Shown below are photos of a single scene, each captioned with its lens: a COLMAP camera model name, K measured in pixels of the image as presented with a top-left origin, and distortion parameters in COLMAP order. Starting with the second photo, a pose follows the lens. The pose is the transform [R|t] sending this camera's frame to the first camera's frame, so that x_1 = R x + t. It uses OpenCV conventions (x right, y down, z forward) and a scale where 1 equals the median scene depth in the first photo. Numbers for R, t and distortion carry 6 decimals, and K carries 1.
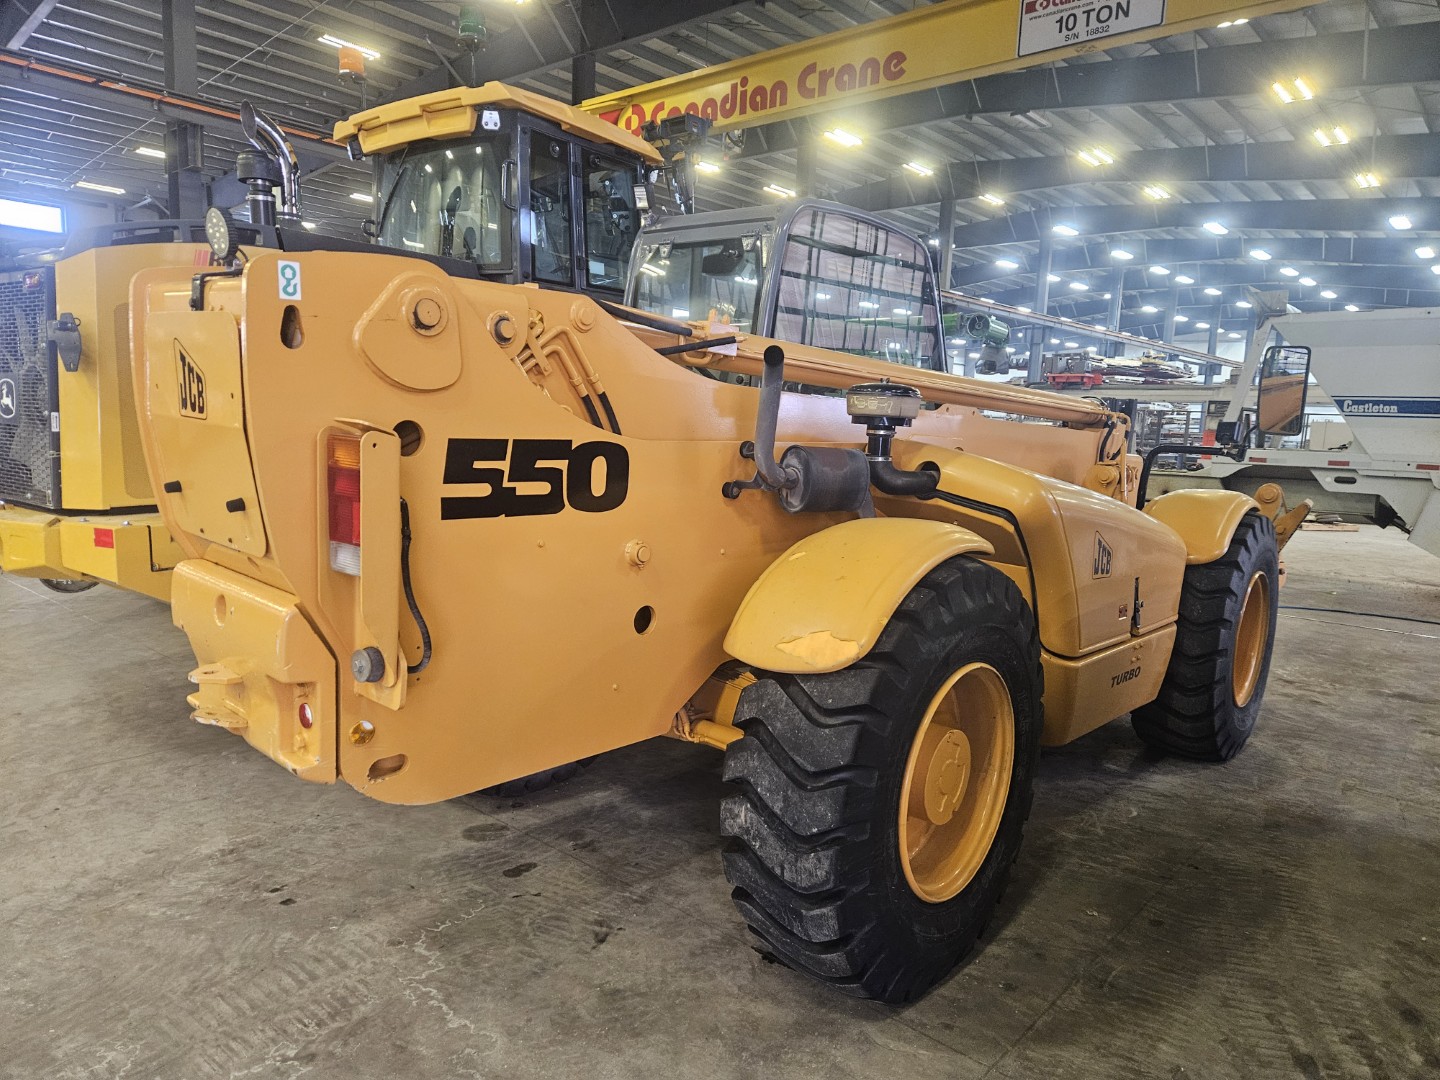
lens RADIAL K [[977.9, 0, 702.0], [0, 977.9, 539.1], [0, 0, 1]] dist [0.065689, -0.072035]
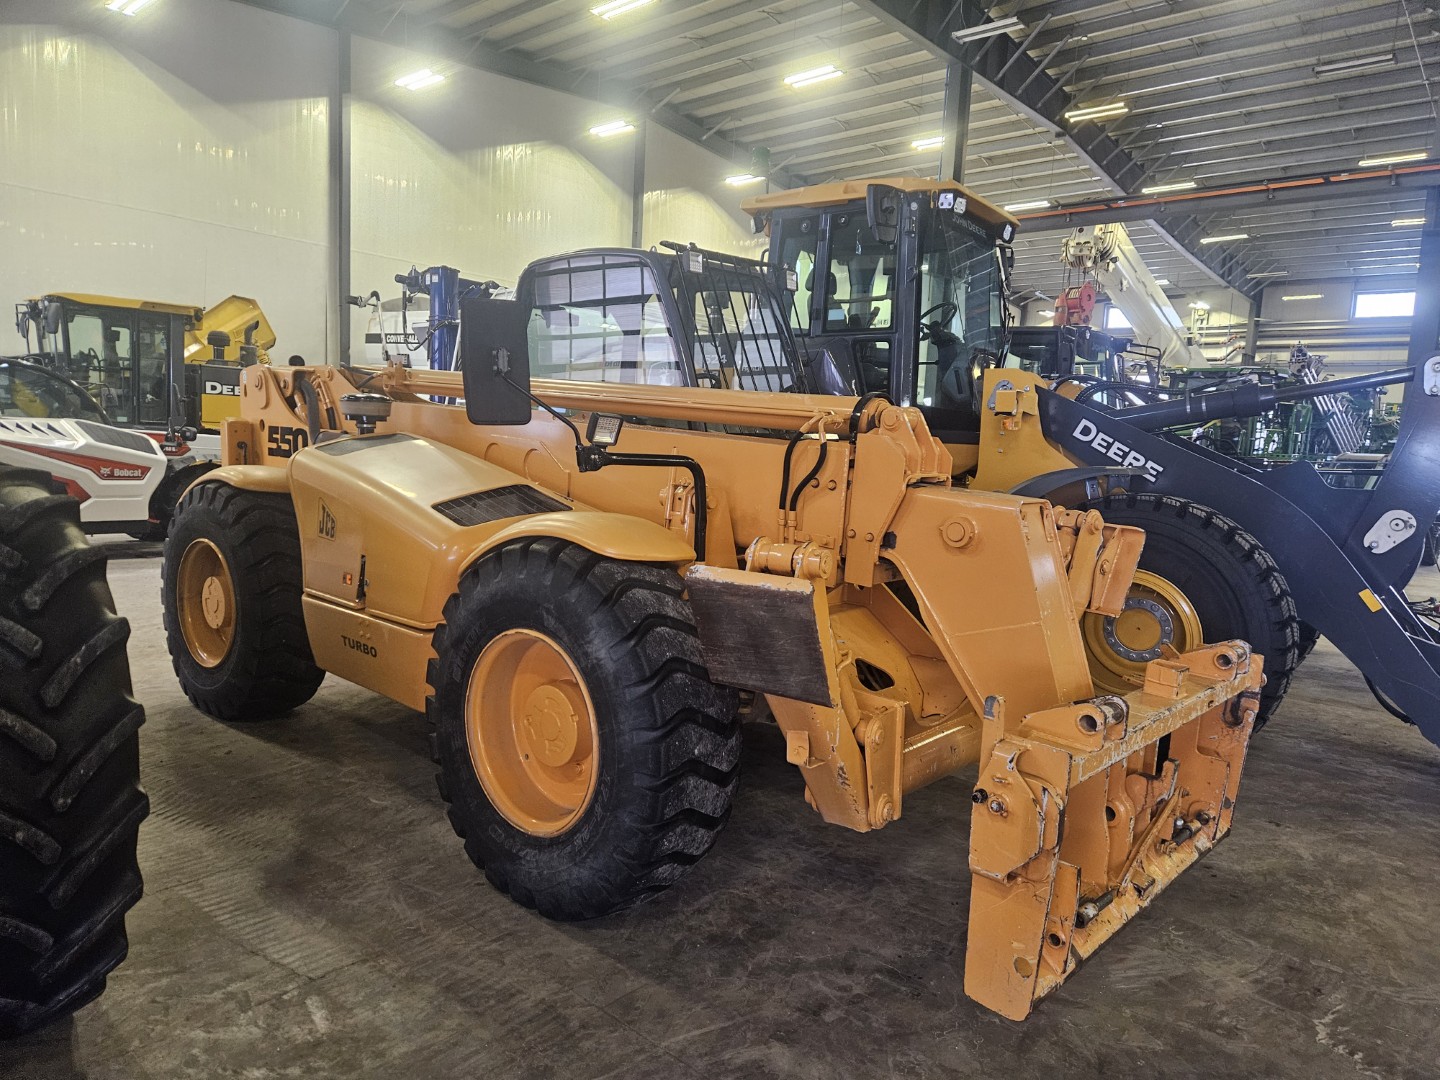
lens RADIAL K [[977.9, 0, 702.0], [0, 977.9, 539.1], [0, 0, 1]] dist [0.065689, -0.072035]
pose [[-0.015172, 0.066687, -0.997659, 2.230506], [-0.177787, 0.981694, 0.068323, -0.174706], [0.983952, 0.178407, -0.003039, 2.027628]]
